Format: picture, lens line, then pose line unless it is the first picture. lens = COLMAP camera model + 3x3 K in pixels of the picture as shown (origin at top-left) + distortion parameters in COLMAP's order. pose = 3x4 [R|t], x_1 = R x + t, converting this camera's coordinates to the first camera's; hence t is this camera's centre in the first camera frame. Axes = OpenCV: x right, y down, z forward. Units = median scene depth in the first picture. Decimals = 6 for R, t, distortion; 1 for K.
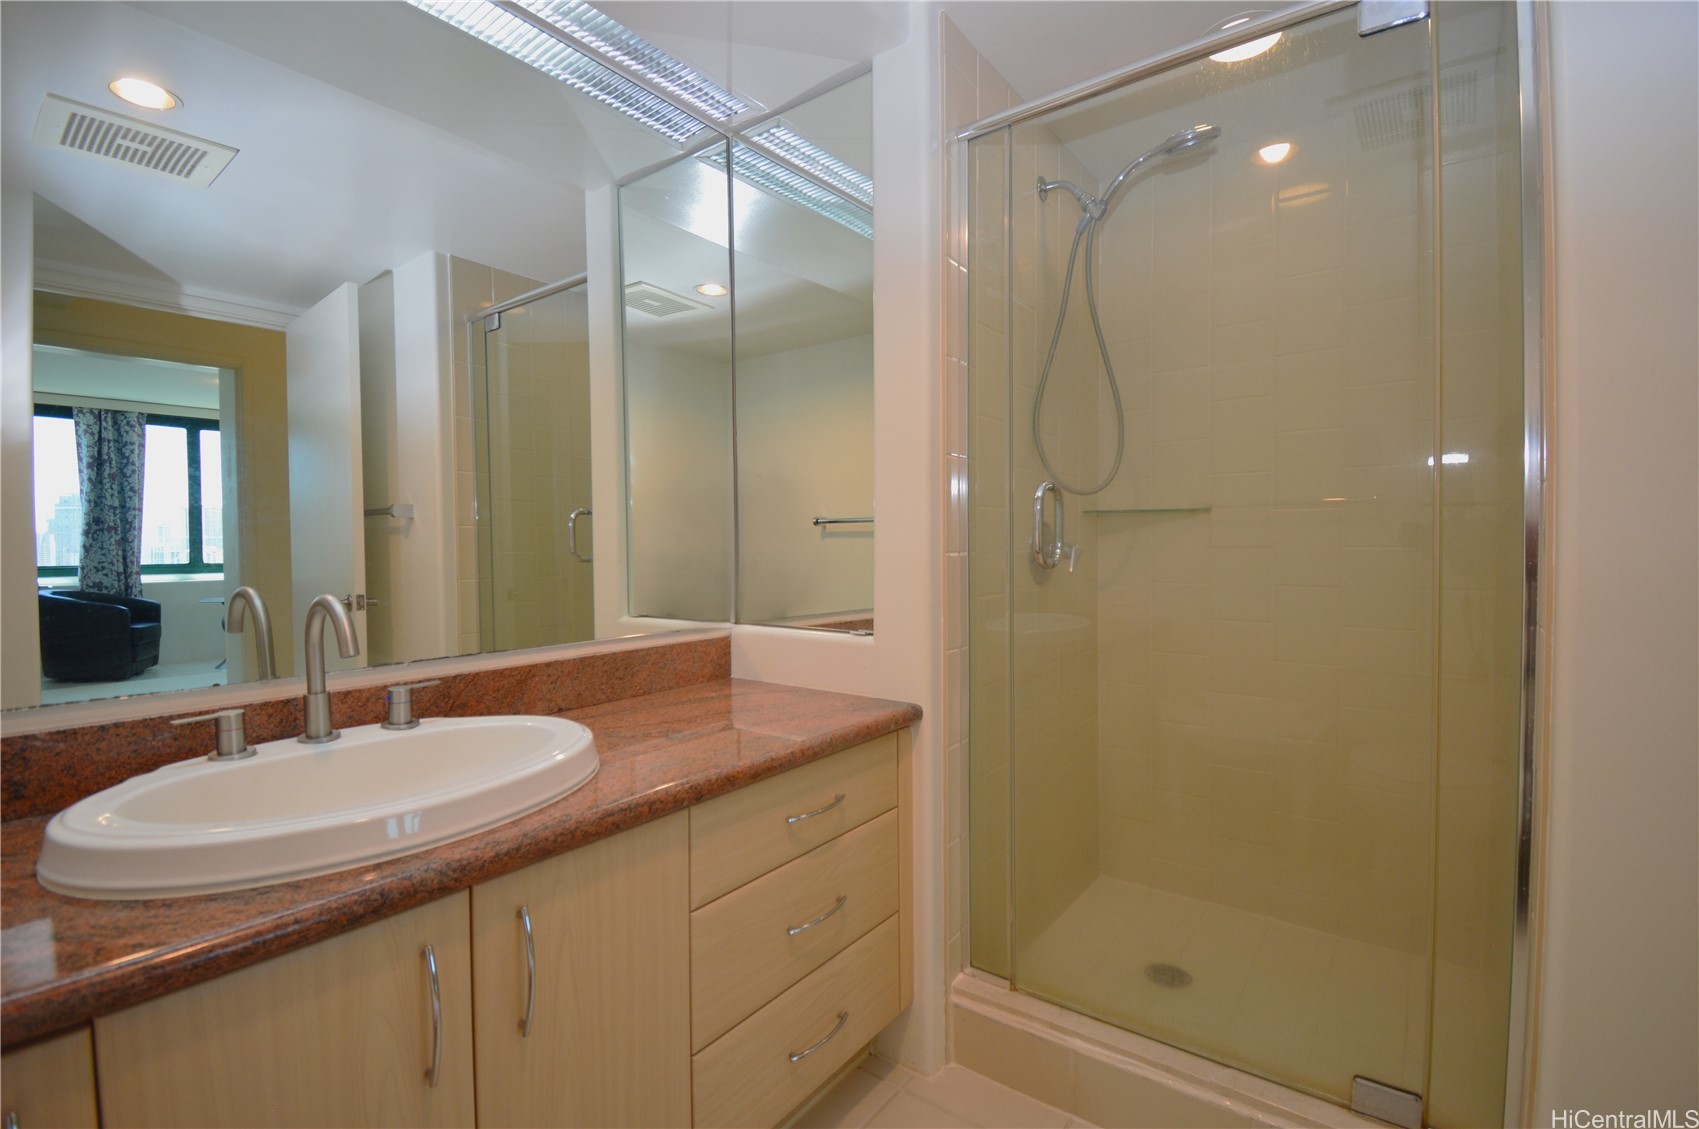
lens RADIAL K [[771.6, 0, 856.7], [0, 771.6, 556.4], [0, 0, 1]] dist [0.005715, -0.017048]
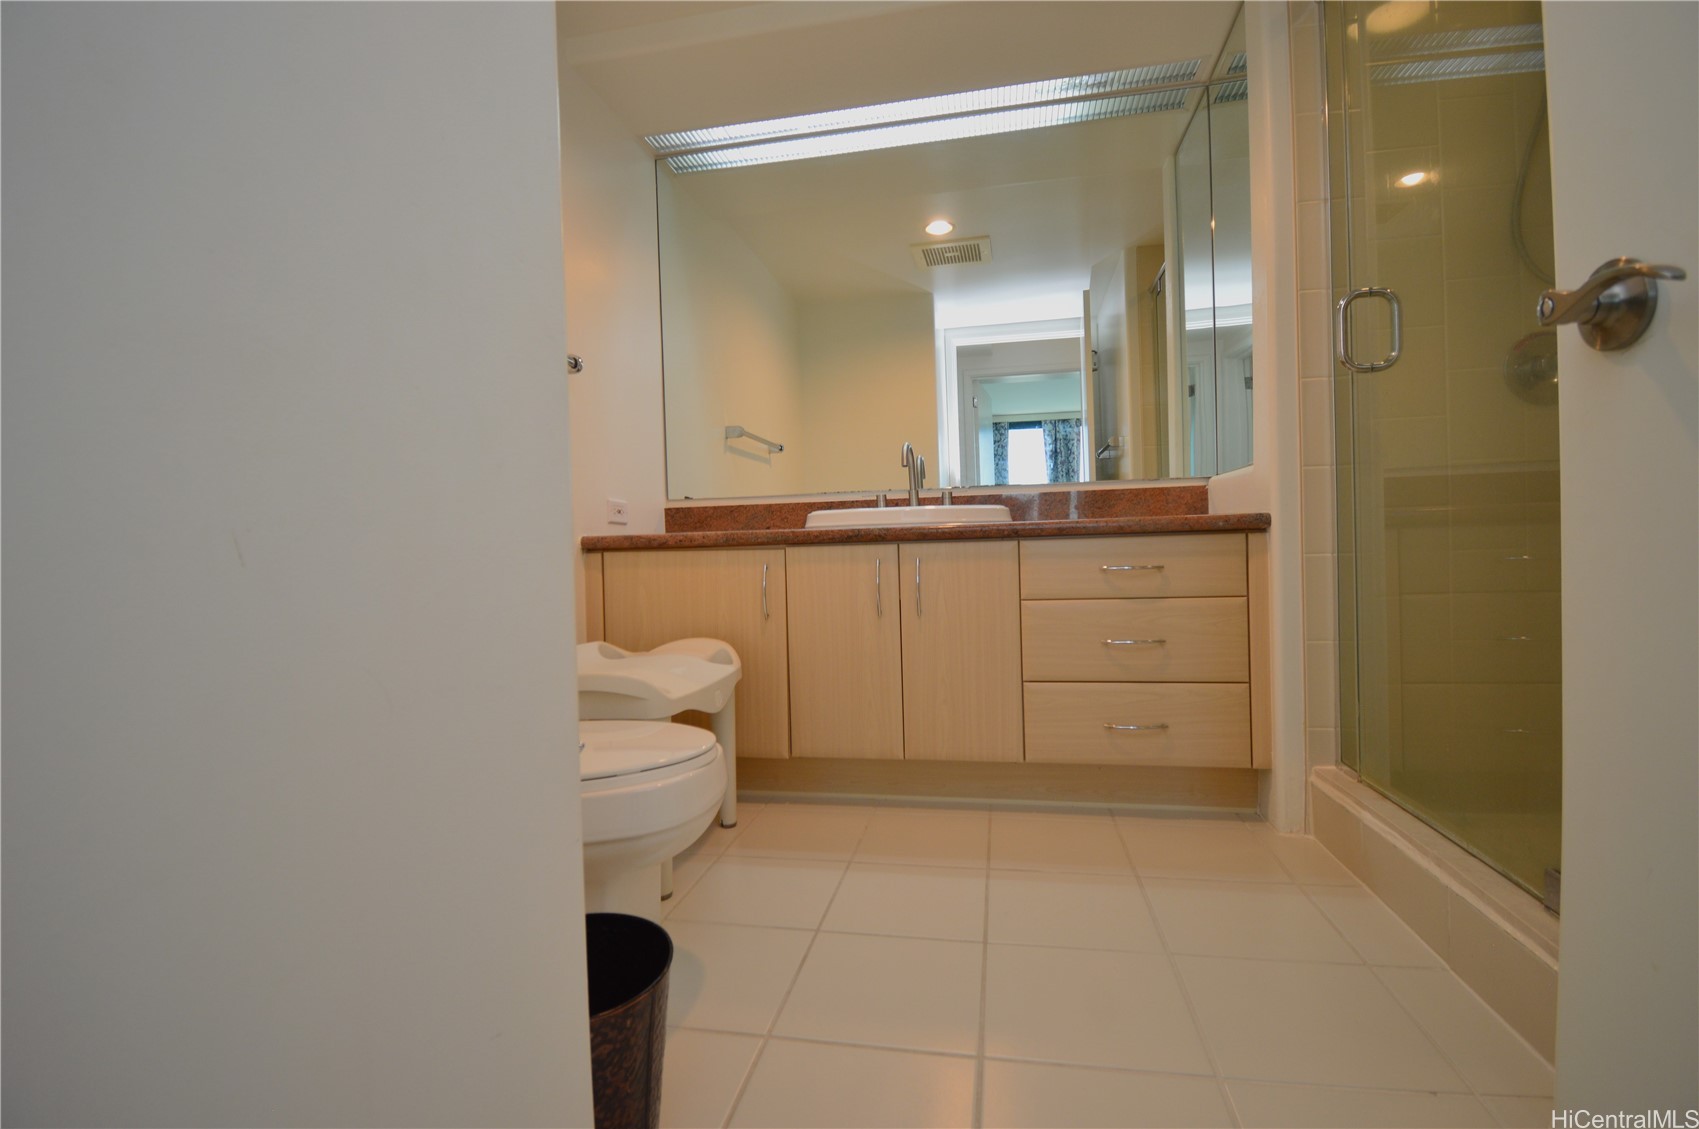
lens RADIAL K [[771.6, 0, 858.3], [0, 771.6, 558.8], [0, 0, 1]] dist [0.005715, -0.017048]
pose [[0.437147, 0.010731, -0.899326, 0.830568], [0.005337, 0.999880, 0.014525, 0.231396], [0.899374, -0.011149, 0.437037, -0.077983]]
